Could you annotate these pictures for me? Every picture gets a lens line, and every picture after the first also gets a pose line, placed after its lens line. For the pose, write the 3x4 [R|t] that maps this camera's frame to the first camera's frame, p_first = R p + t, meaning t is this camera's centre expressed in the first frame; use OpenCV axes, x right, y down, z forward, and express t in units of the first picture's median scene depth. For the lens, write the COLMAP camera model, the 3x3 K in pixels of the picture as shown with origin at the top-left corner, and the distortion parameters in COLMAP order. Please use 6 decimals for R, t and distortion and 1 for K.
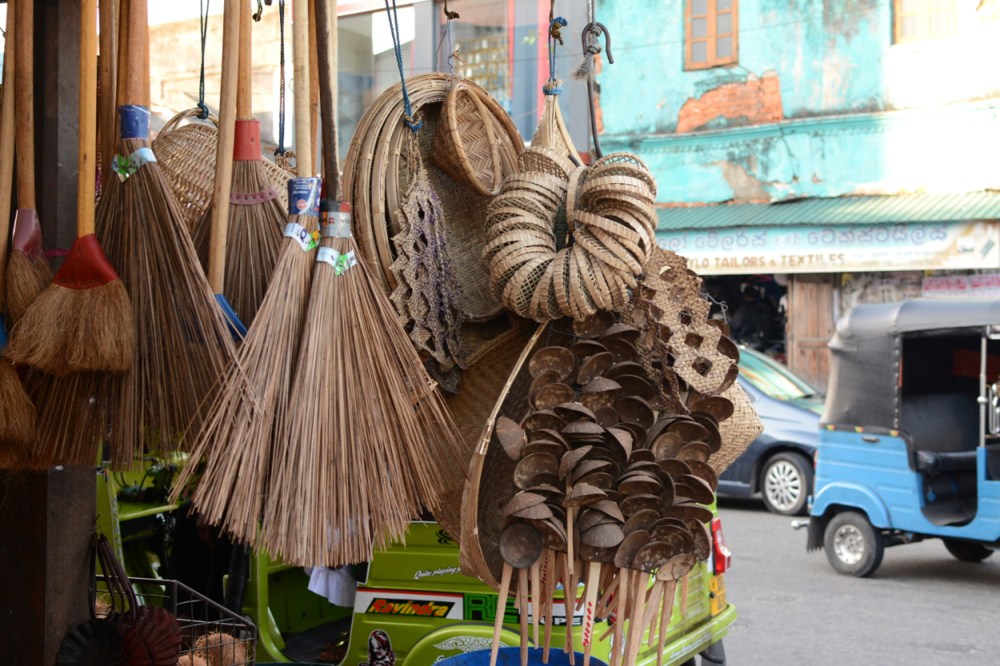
lens RADIAL K [[1471.2, 0, 500.0], [0, 1471.2, 333.0], [0, 0, 1]] dist [-0.012448, -0.008593]
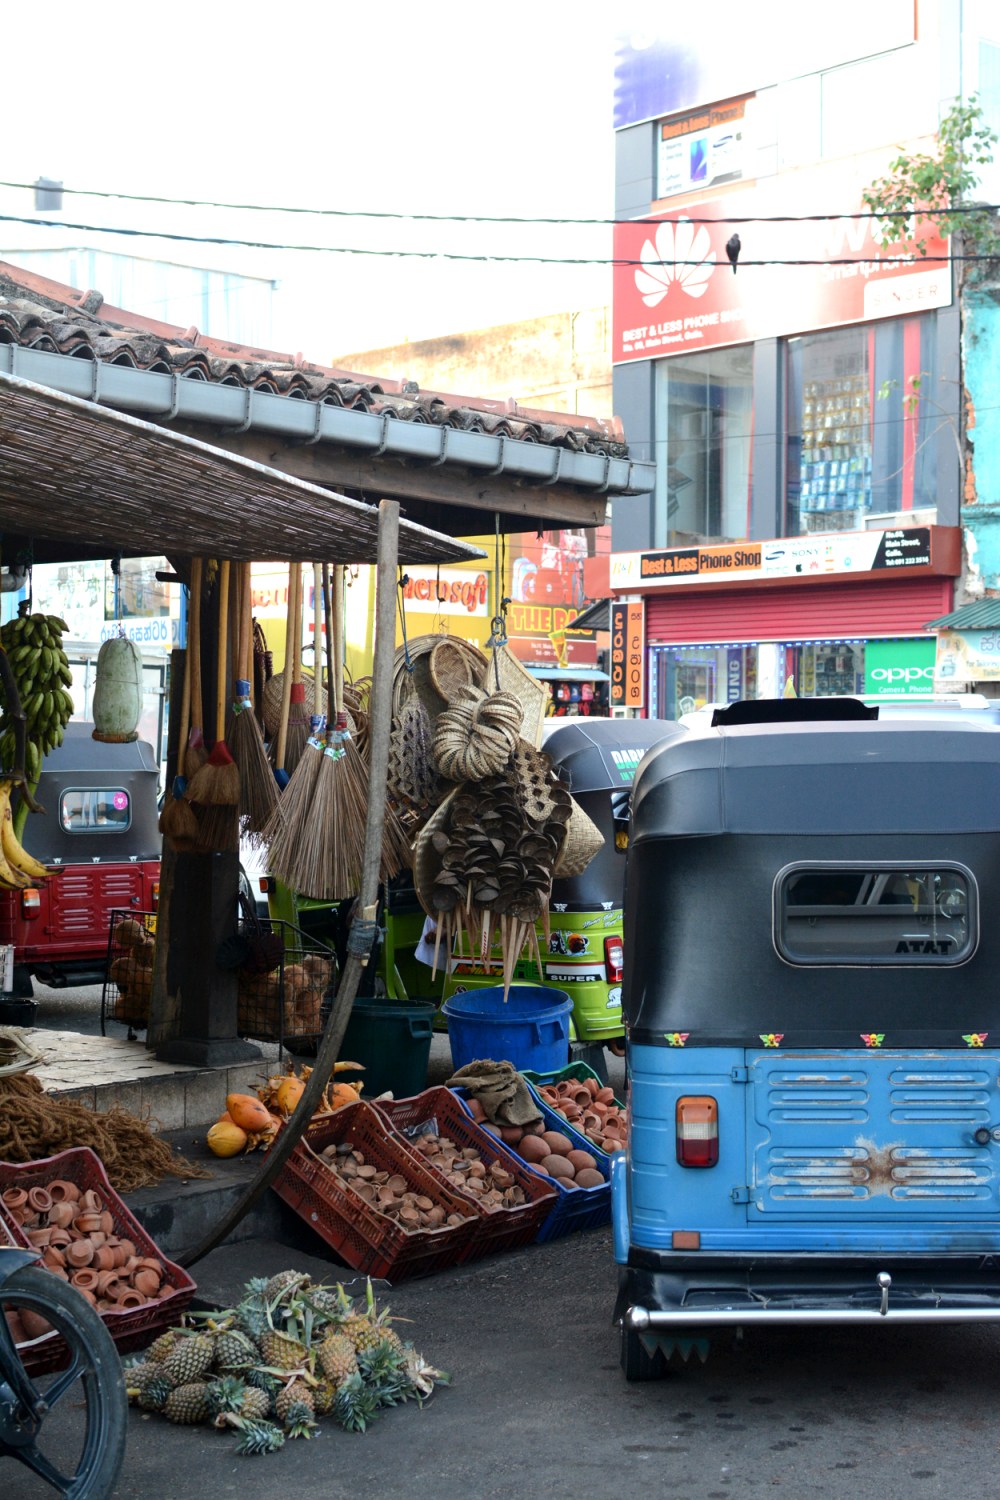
lens RADIAL K [[2206.9, 0, 500.0], [0, 2206.9, 750.0], [0, 0, 1]] dist [-0.012448, -0.008593]
pose [[0.971403, 0.011655, -0.237149, 0.749683], [-0.009219, 0.999893, 0.011381, -0.080520], [0.237256, -0.008869, 0.971407, -1.731670]]
